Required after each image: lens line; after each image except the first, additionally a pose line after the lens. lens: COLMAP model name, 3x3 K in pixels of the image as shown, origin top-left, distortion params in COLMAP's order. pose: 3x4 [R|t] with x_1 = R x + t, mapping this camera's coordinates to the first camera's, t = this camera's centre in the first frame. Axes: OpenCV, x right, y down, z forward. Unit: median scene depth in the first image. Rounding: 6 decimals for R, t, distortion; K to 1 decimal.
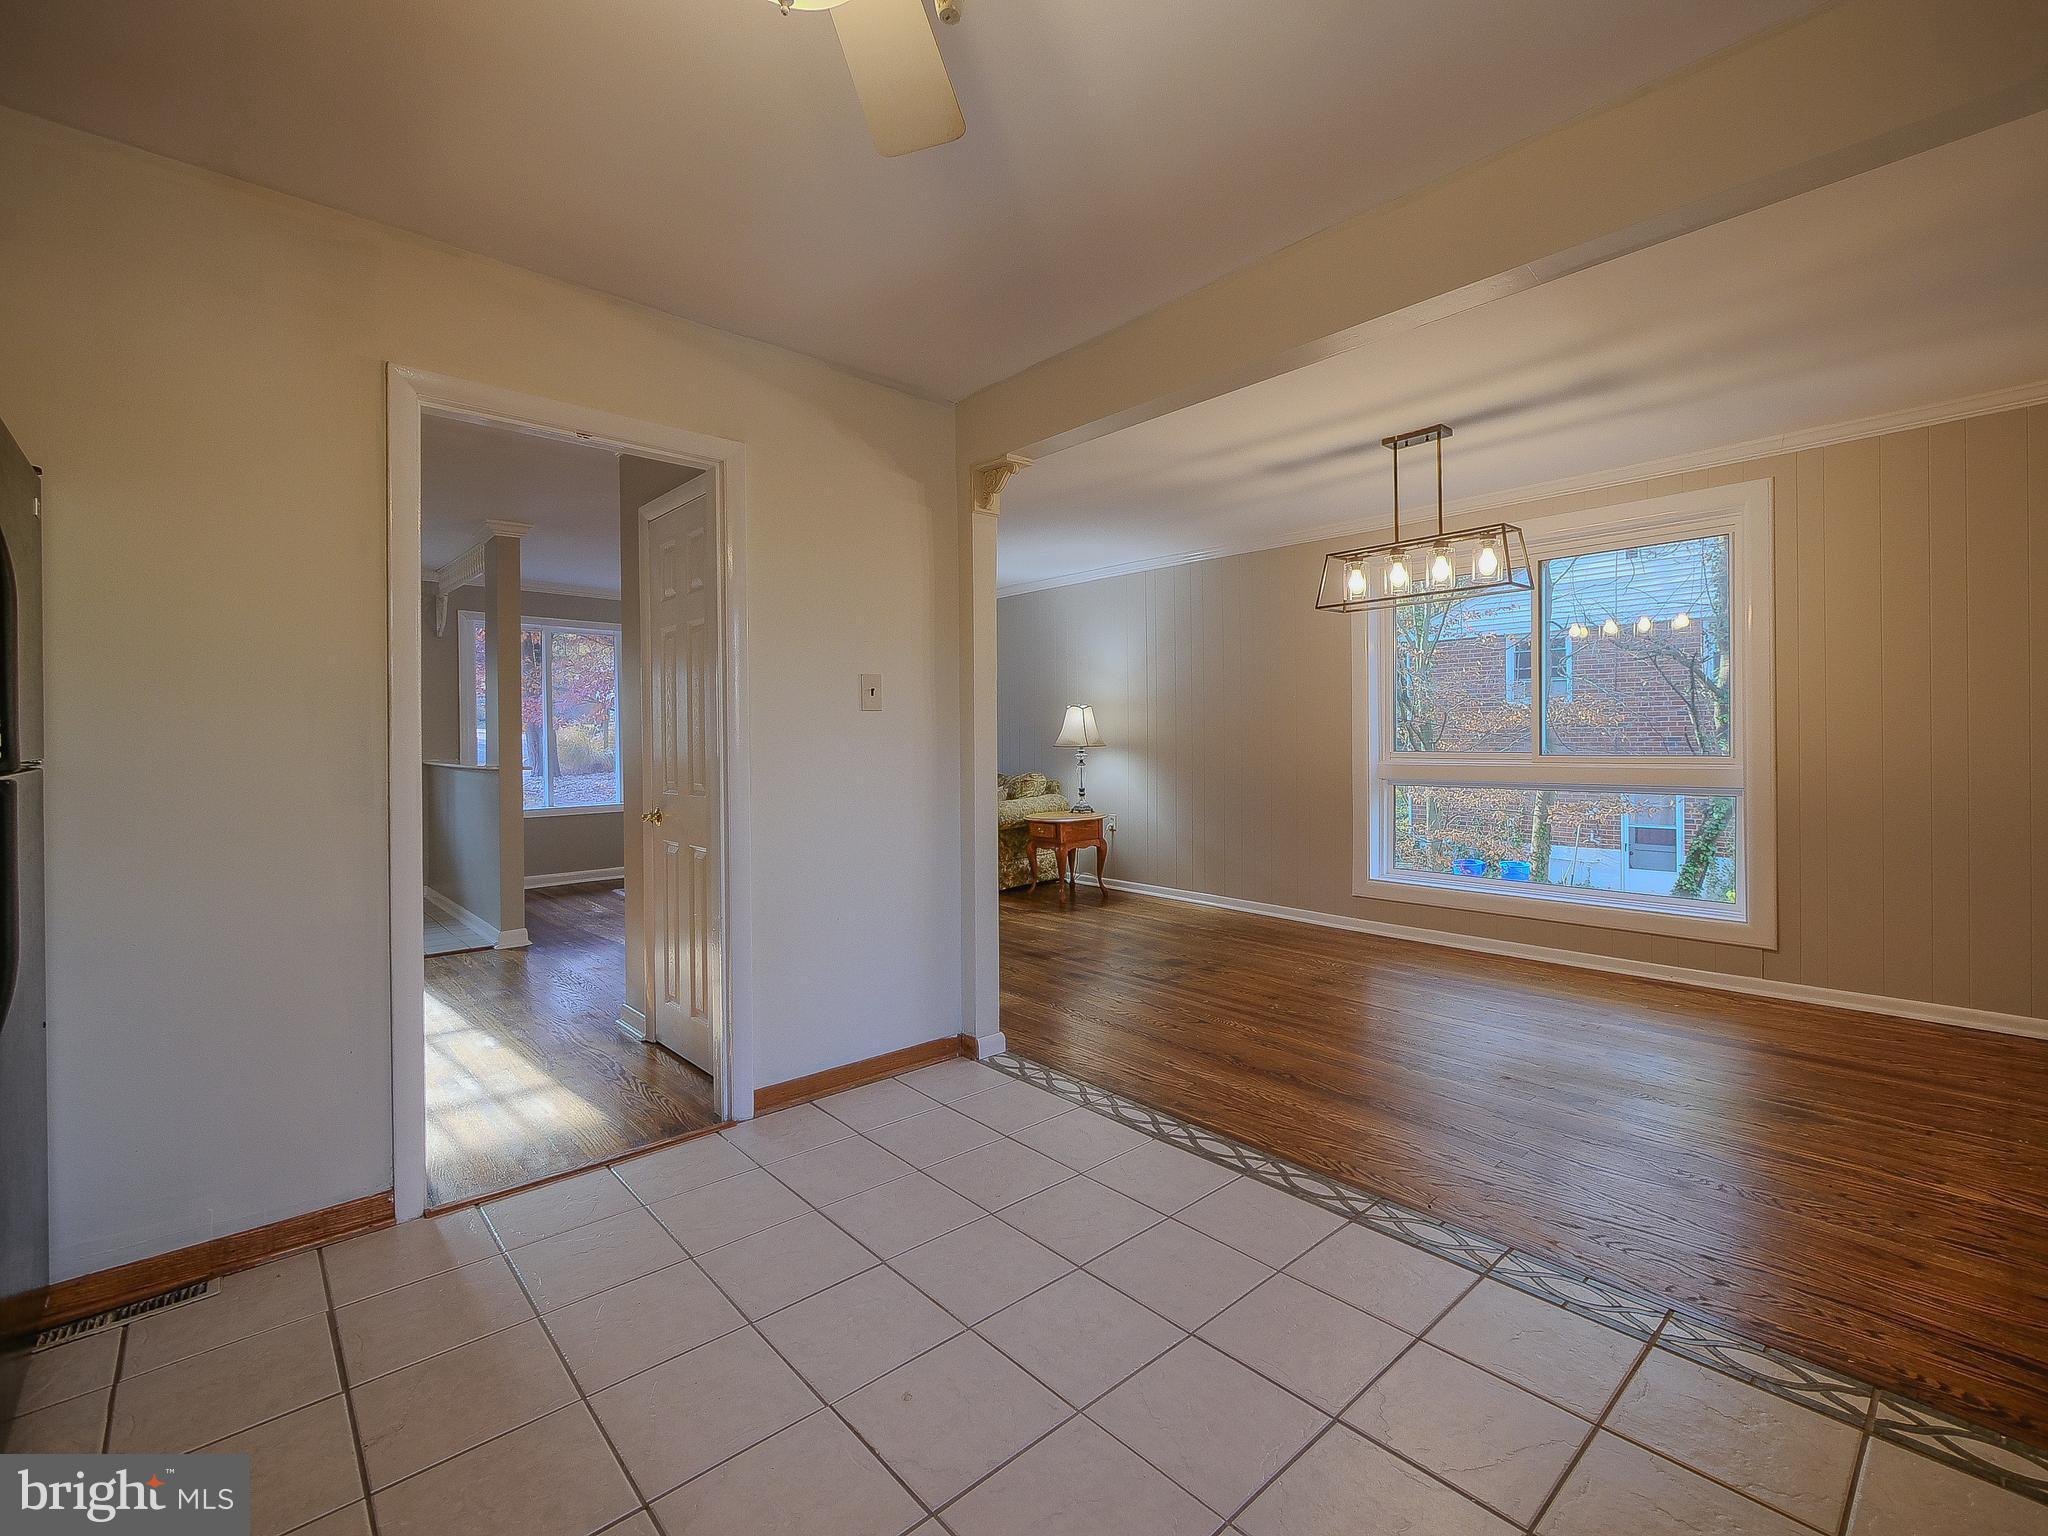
lens RADIAL K [[954.4, 0, 1017.0], [0, 954.4, 756.7], [0, 0, 1]] dist [-0.006103, 0.002351]
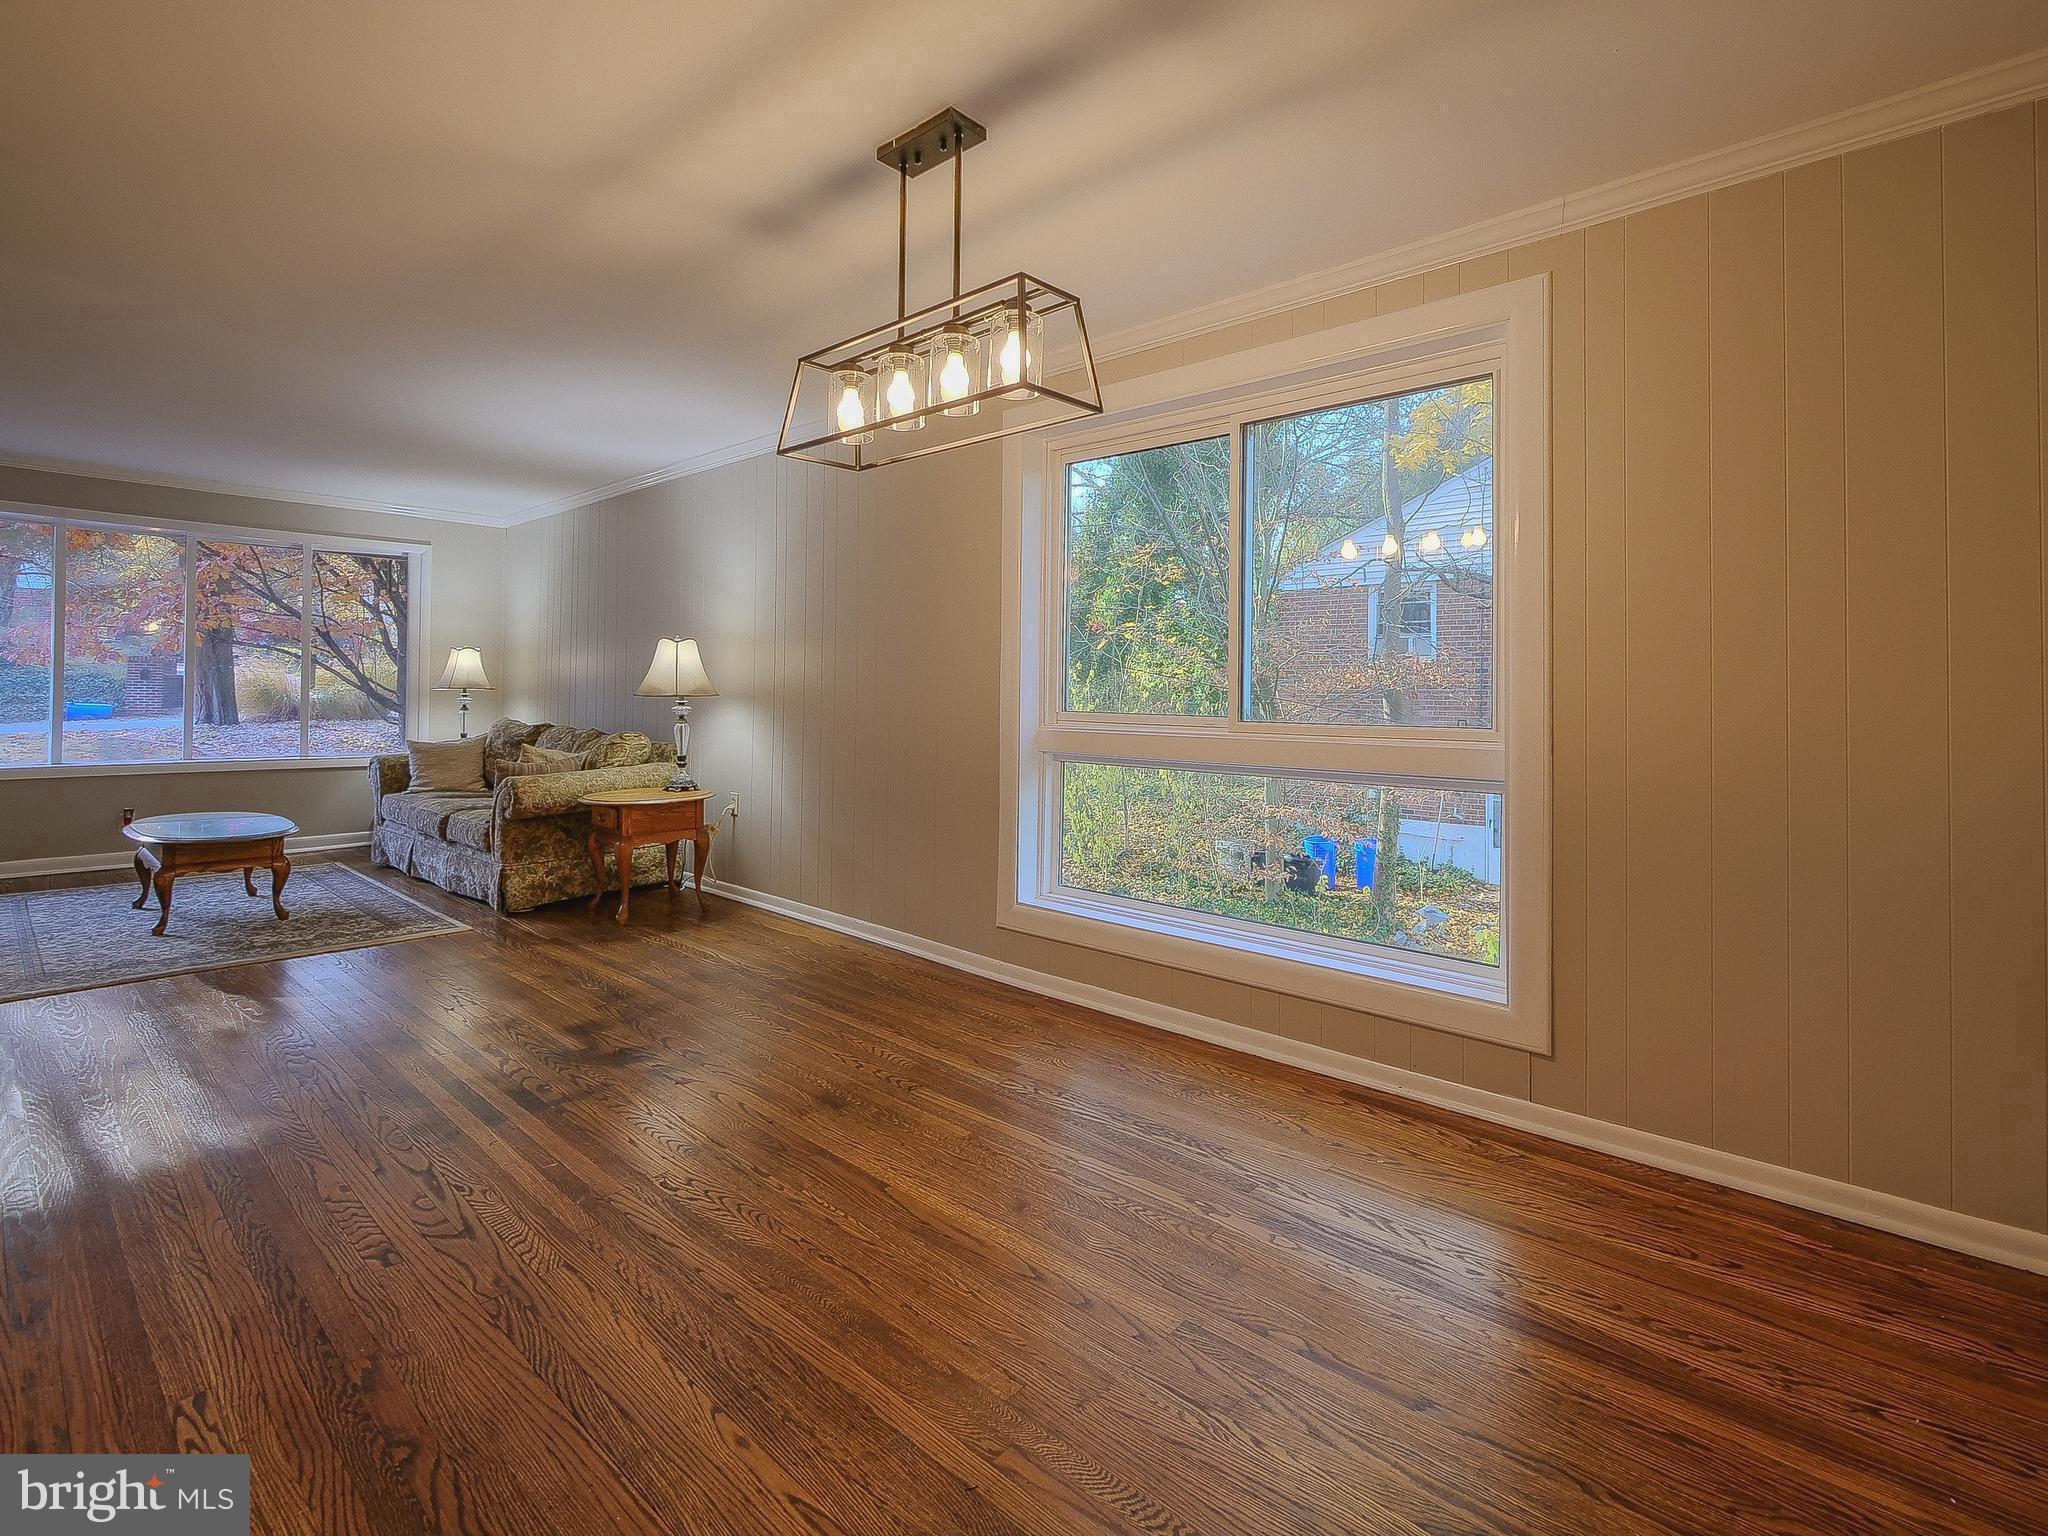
lens RADIAL K [[954.4, 0, 1049.2], [0, 954.4, 689.8], [0, 0, 1]] dist [-0.006103, 0.002351]
pose [[0.995291, 0.021461, 0.094531, 0.308514], [-0.019182, 0.999505, -0.024951, -0.003788], [-0.095019, 0.023021, 0.995209, 0.312660]]
